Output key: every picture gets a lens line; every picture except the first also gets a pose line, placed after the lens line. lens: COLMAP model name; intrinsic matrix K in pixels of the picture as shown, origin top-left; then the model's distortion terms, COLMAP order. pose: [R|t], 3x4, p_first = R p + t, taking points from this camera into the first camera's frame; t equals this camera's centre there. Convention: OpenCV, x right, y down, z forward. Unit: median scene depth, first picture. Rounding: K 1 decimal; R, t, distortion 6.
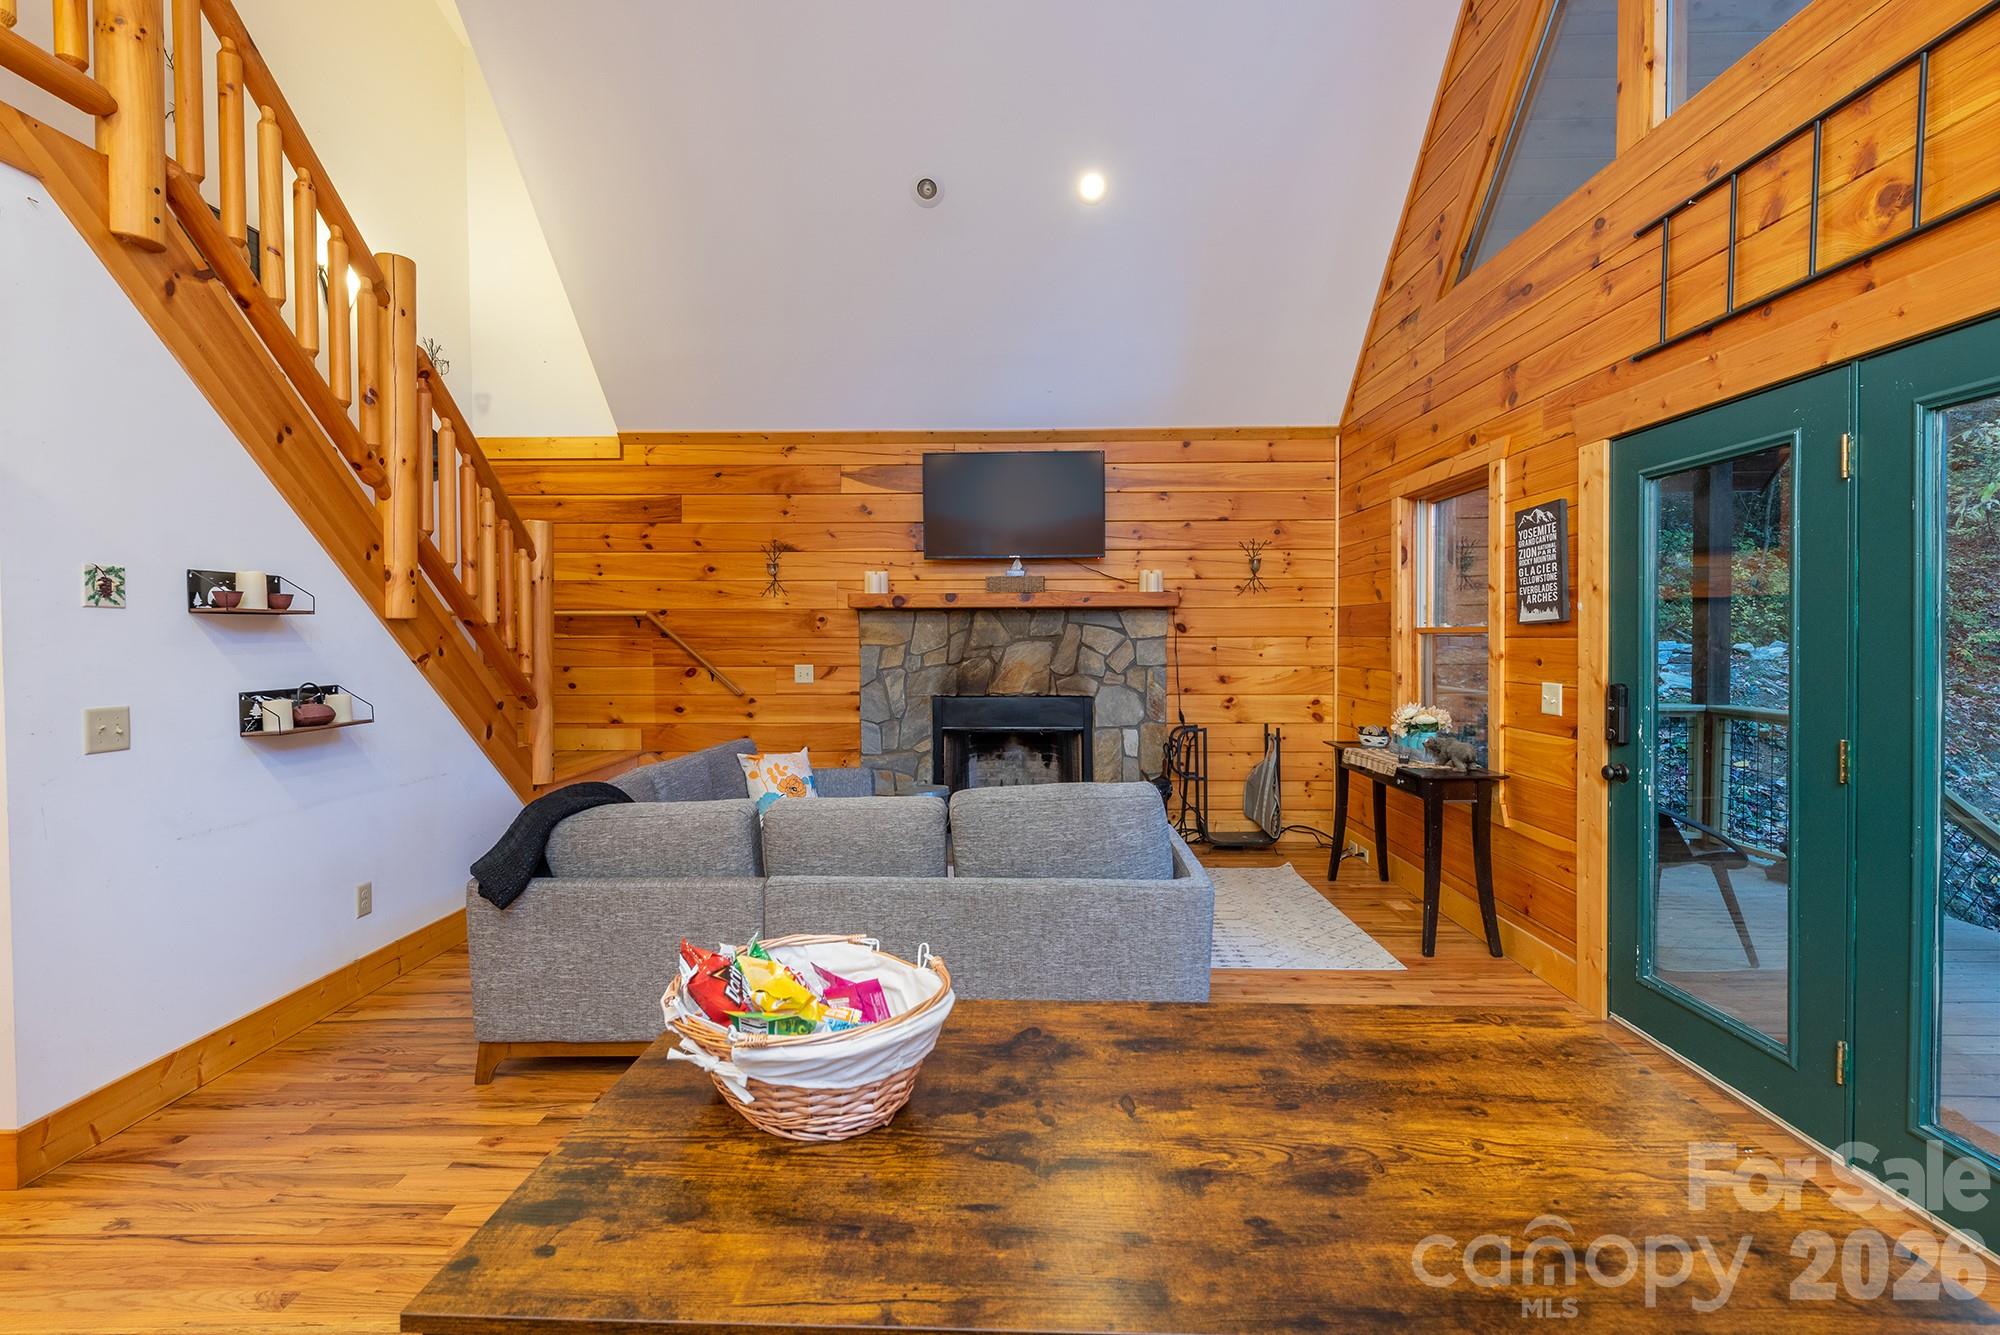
lens RADIAL K [[904.4, 0, 997.0], [0, 904.4, 656.4], [0, 0, 1]] dist [0.003106, -0.000263]
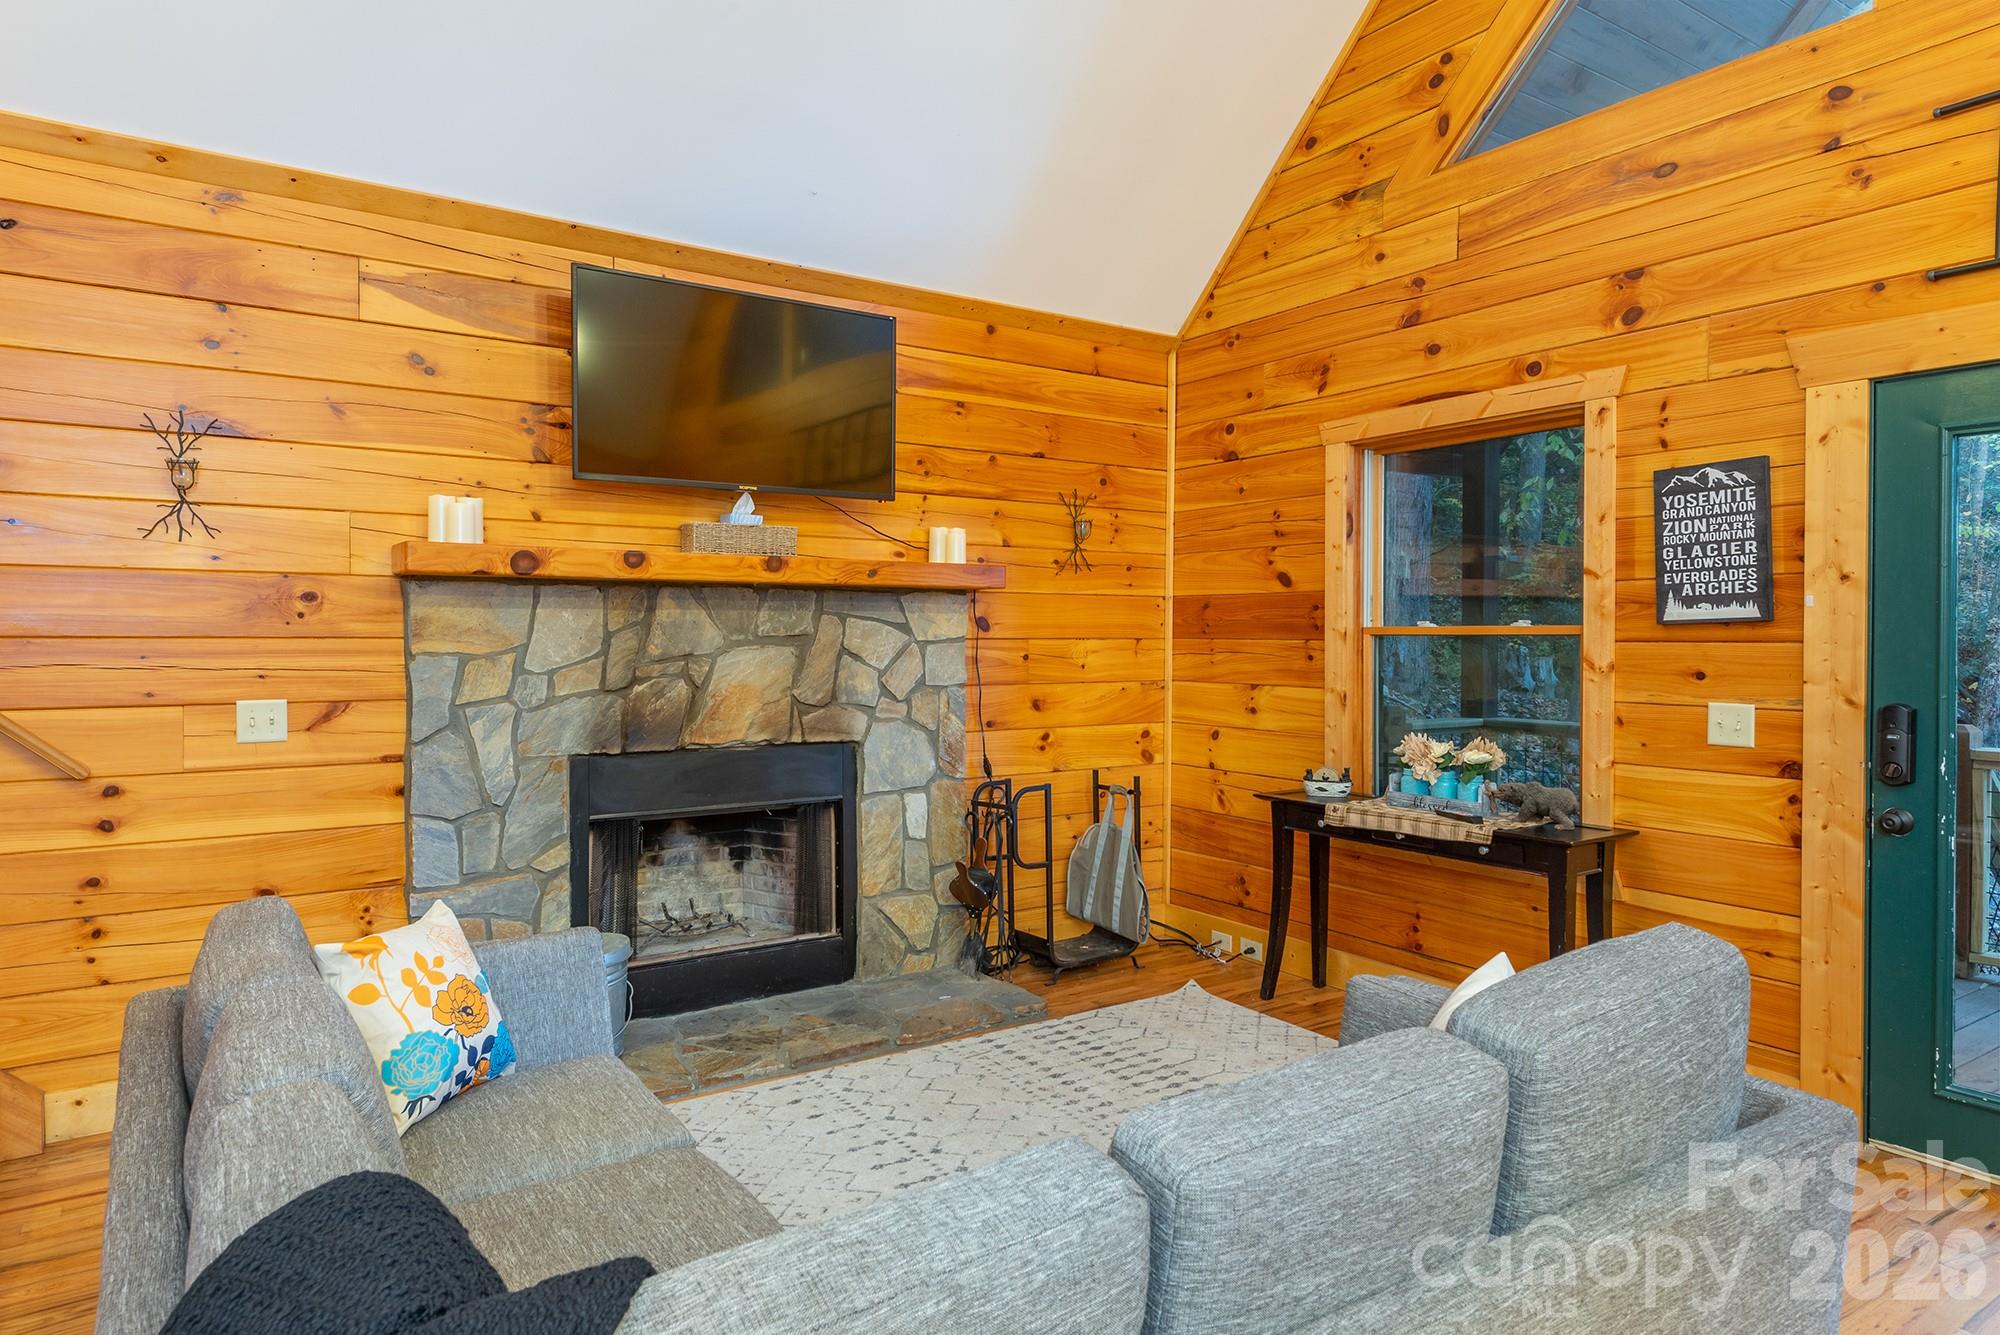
lens RADIAL K [[1195.5, 0, 998.2], [0, 1195.5, 658.0], [0, 0, 1]] dist [0.027287, -0.021027]
pose [[0.811539, -0.006686, 0.584261, -0.305595], [0.008987, 0.999959, -0.001039, -0.008304], [-0.584230, 0.006094, 0.811565, 0.371583]]
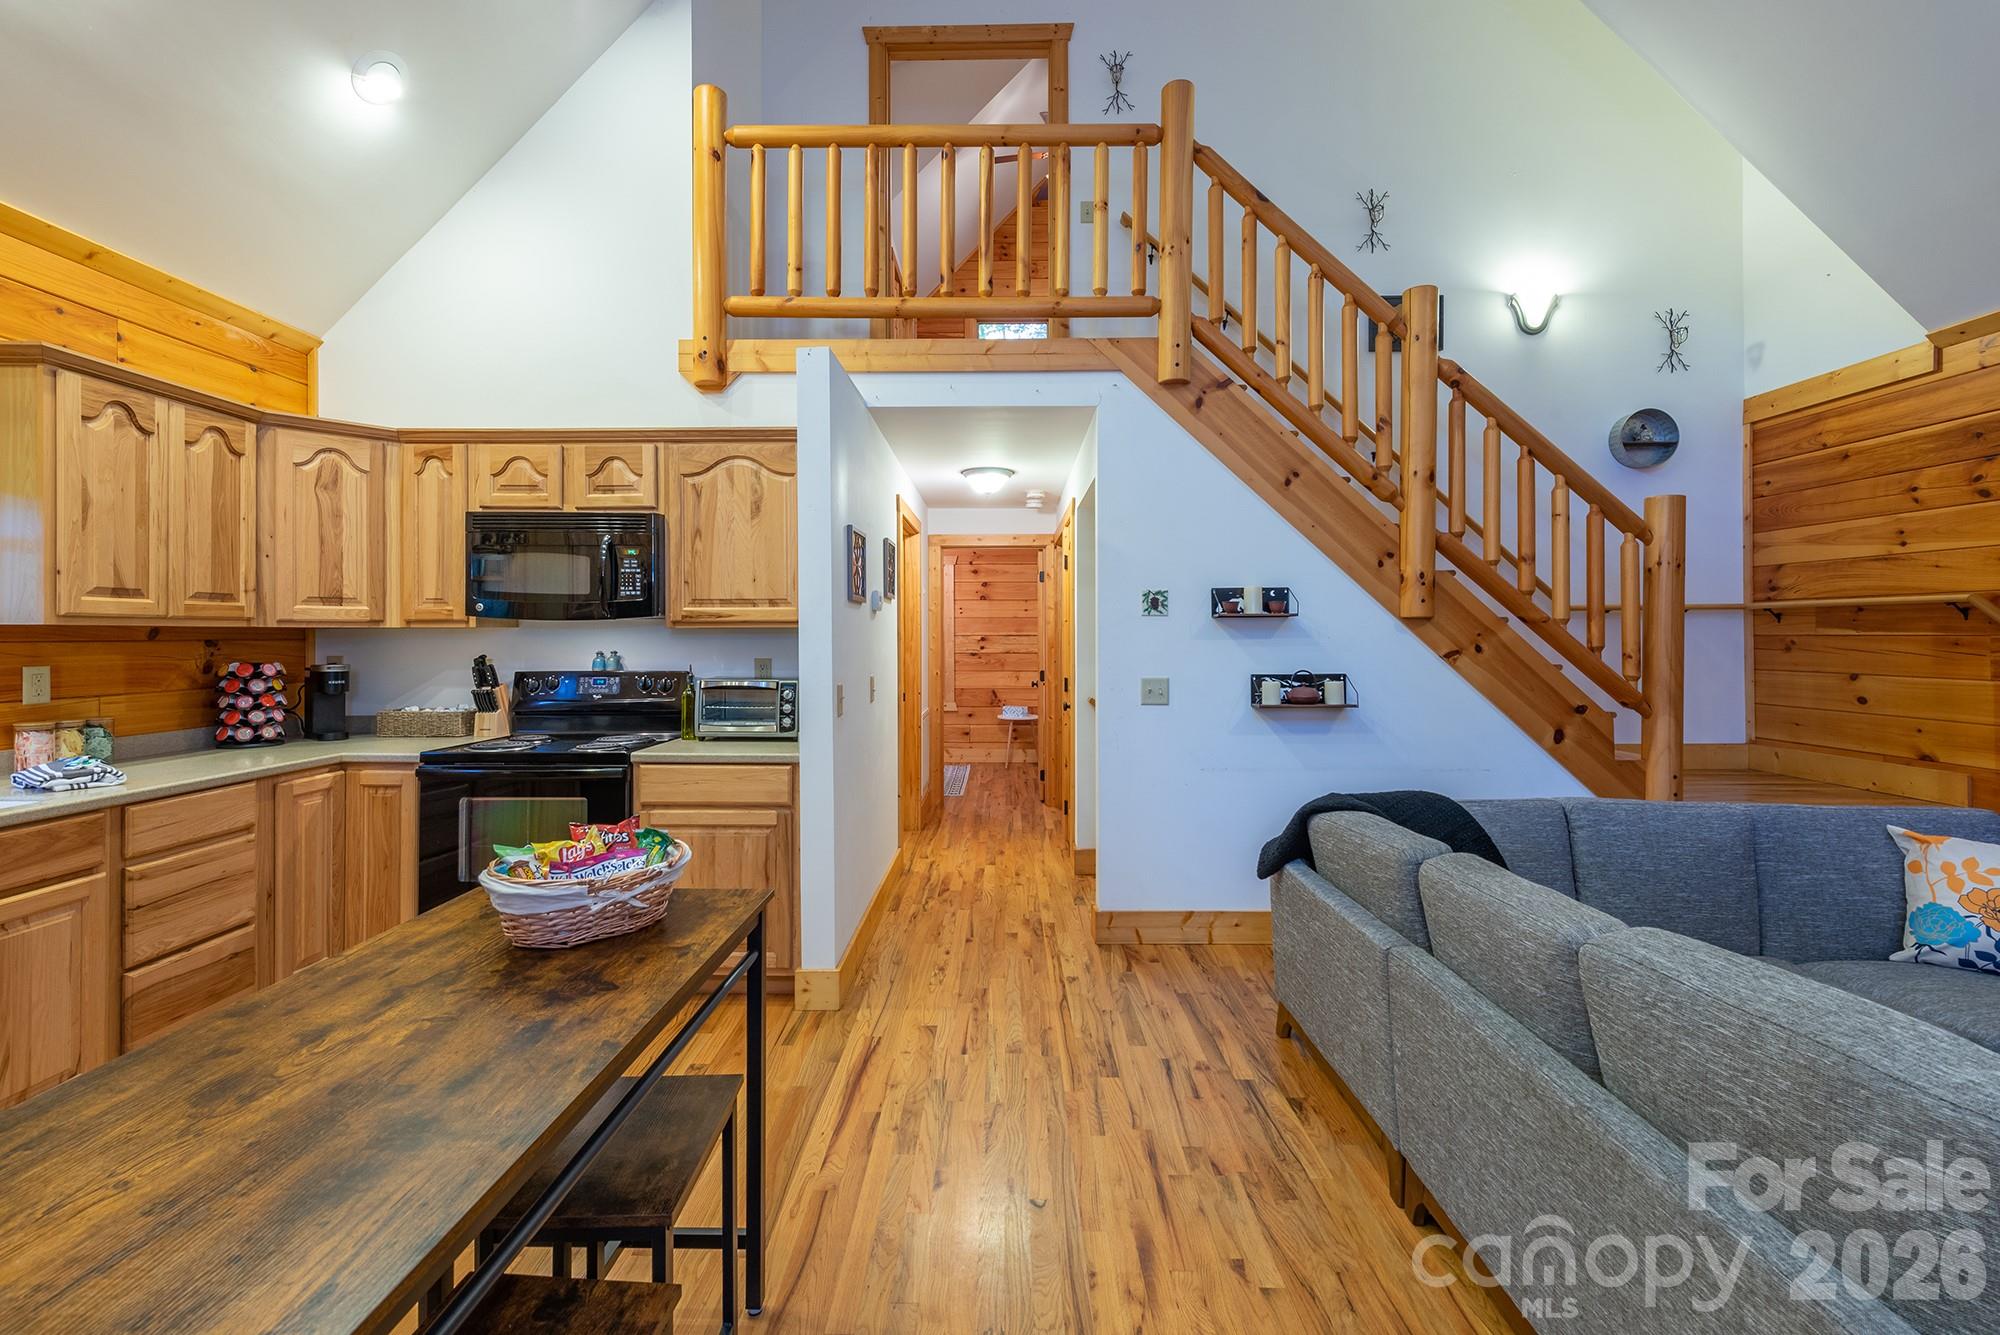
lens RADIAL K [[844.7, 0, 989.1], [0, 844.7, 632.6], [0, 0, 1]] dist [0.011439, -0.000844]
pose [[0.008996, 0.001736, -0.999958, 0.254691], [-0.021502, 0.999768, 0.001542, -0.009697], [0.999728, 0.021488, 0.009031, 0.335283]]
